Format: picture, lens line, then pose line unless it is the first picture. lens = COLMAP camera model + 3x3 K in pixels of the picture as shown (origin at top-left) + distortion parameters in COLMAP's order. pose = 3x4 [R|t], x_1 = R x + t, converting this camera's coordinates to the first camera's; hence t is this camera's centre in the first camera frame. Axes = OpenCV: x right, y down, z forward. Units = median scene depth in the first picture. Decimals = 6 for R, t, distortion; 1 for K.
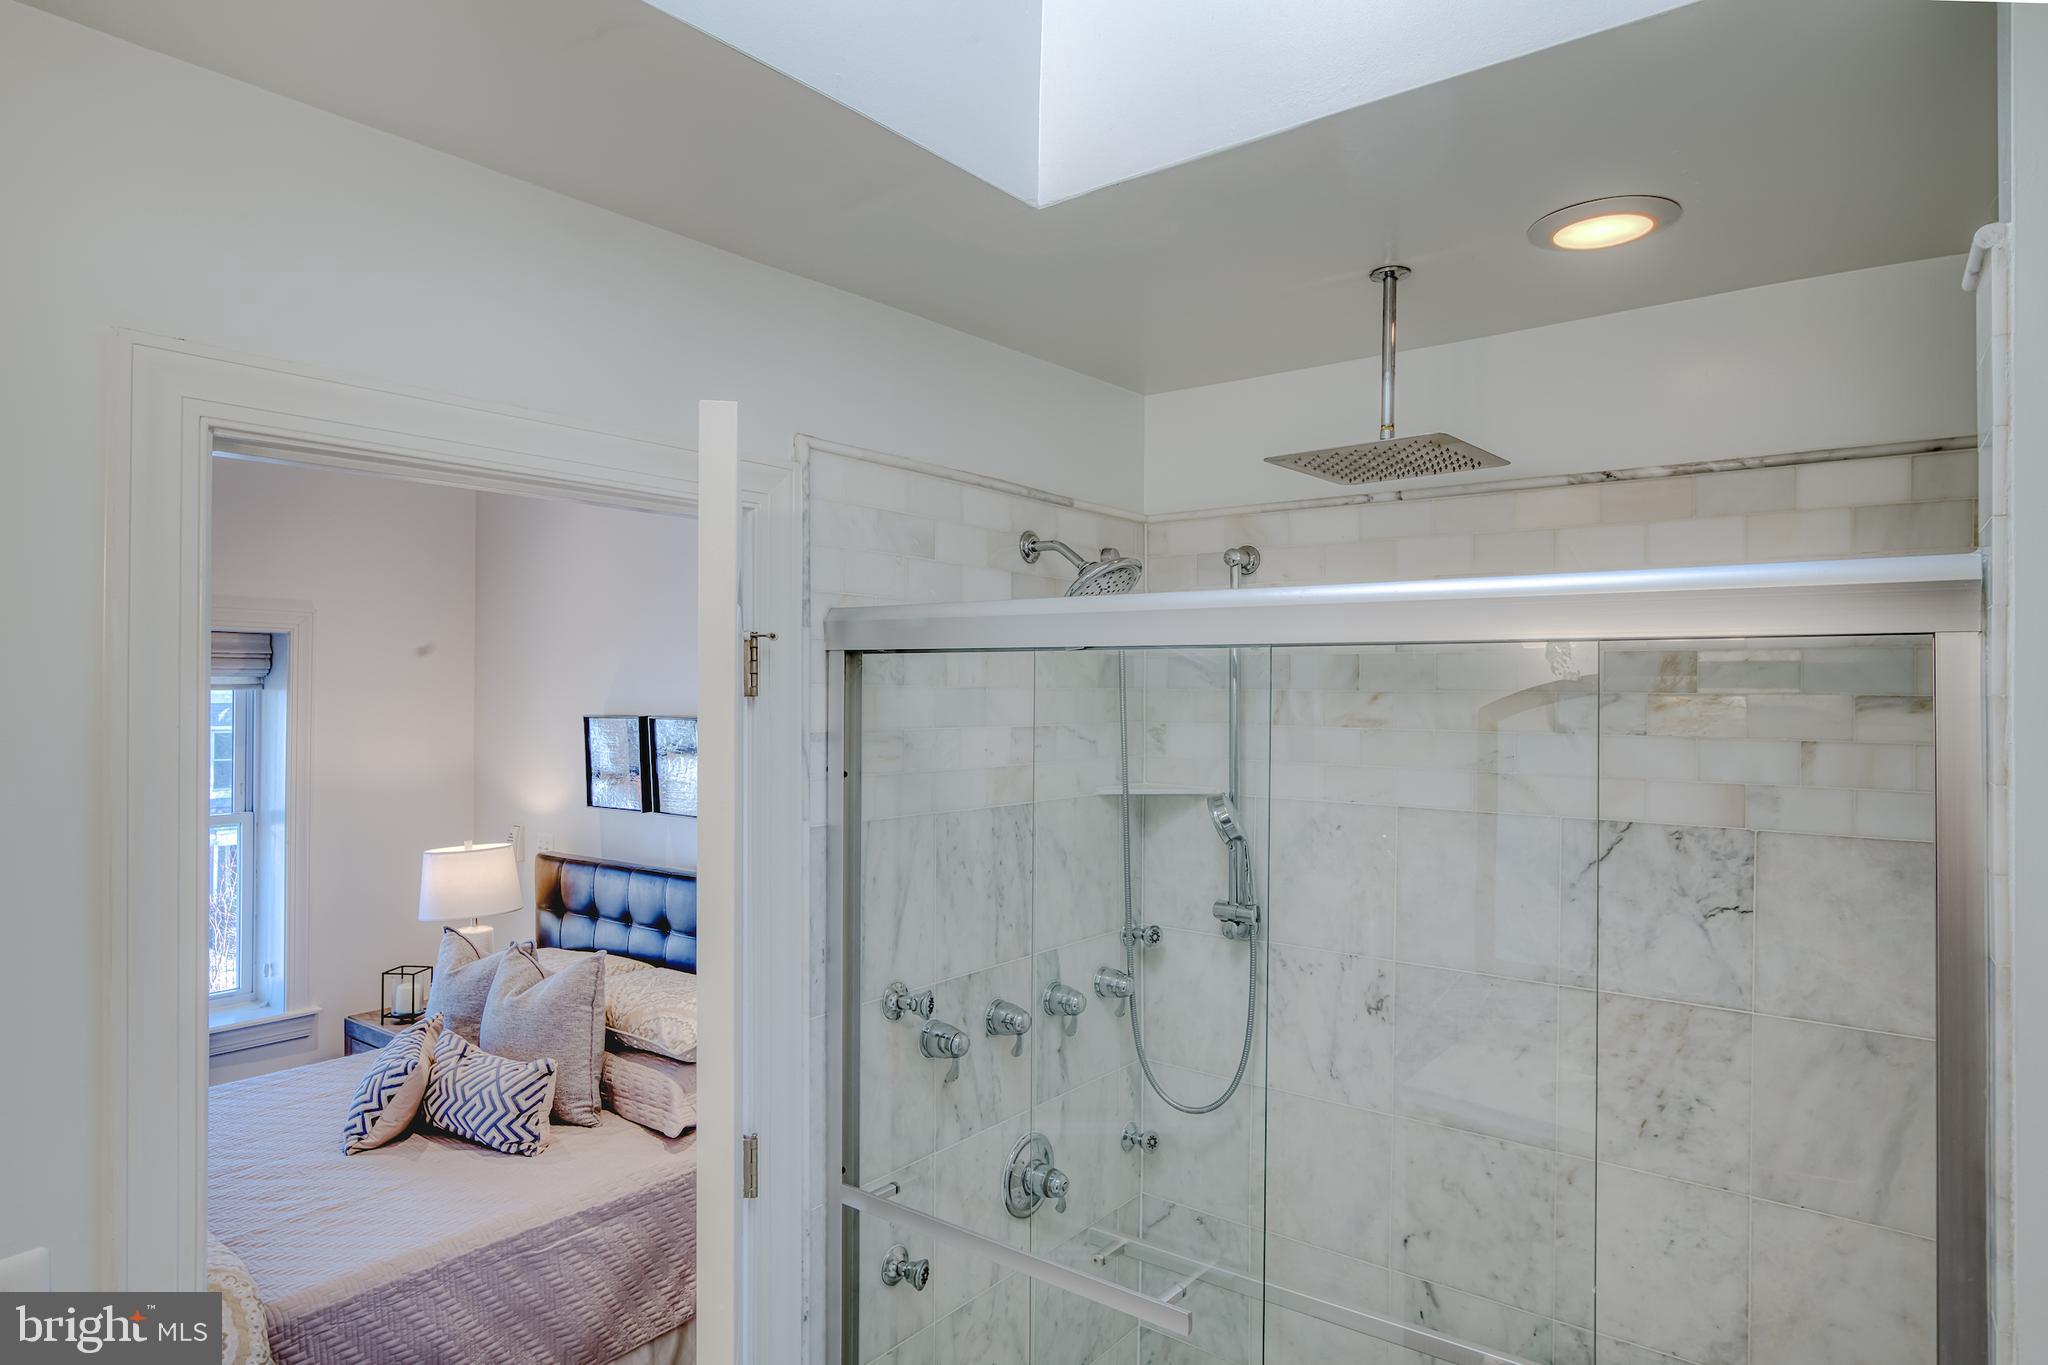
lens RADIAL K [[1180.2, 0, 1021.0], [0, 1180.2, 683.9], [0, 0, 1]] dist [-0.022202, 0.011026]
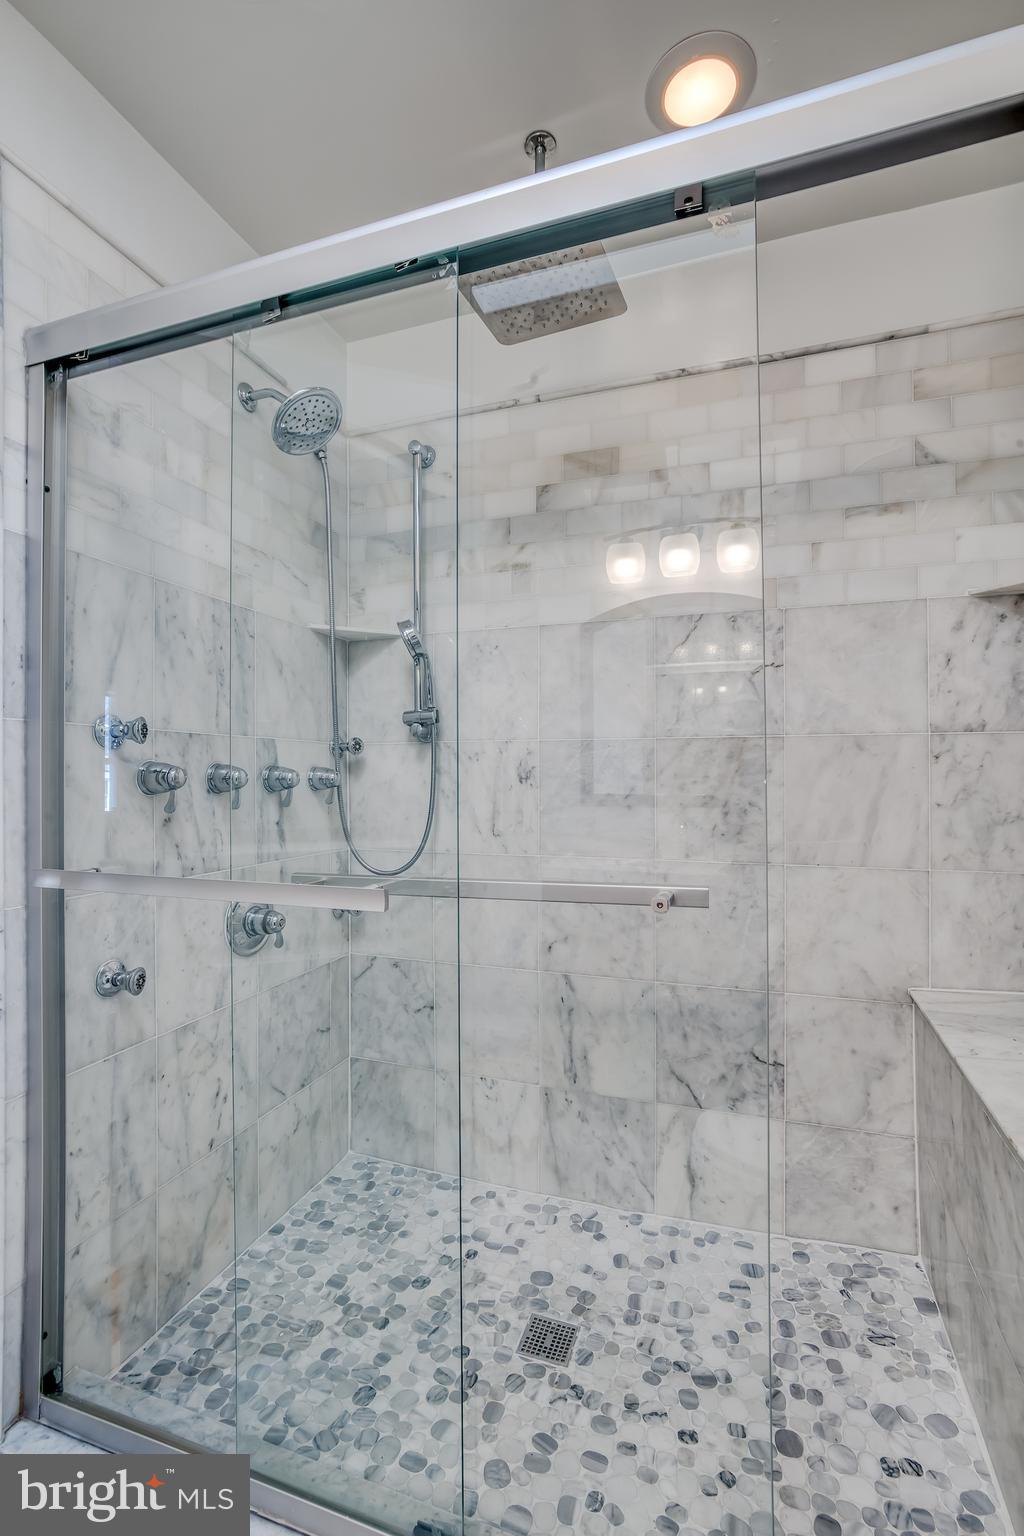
lens RADIAL K [[716.7, 0, 513.5], [0, 716.7, 768.2], [0, 0, 1]] dist [-0.031810, 0.016307]
pose [[0.949025, -0.009511, 0.315058, 0.035146], [0.009338, 0.999954, 0.002060, 0.280607], [-0.315064, 0.000987, 0.949070, 0.250127]]
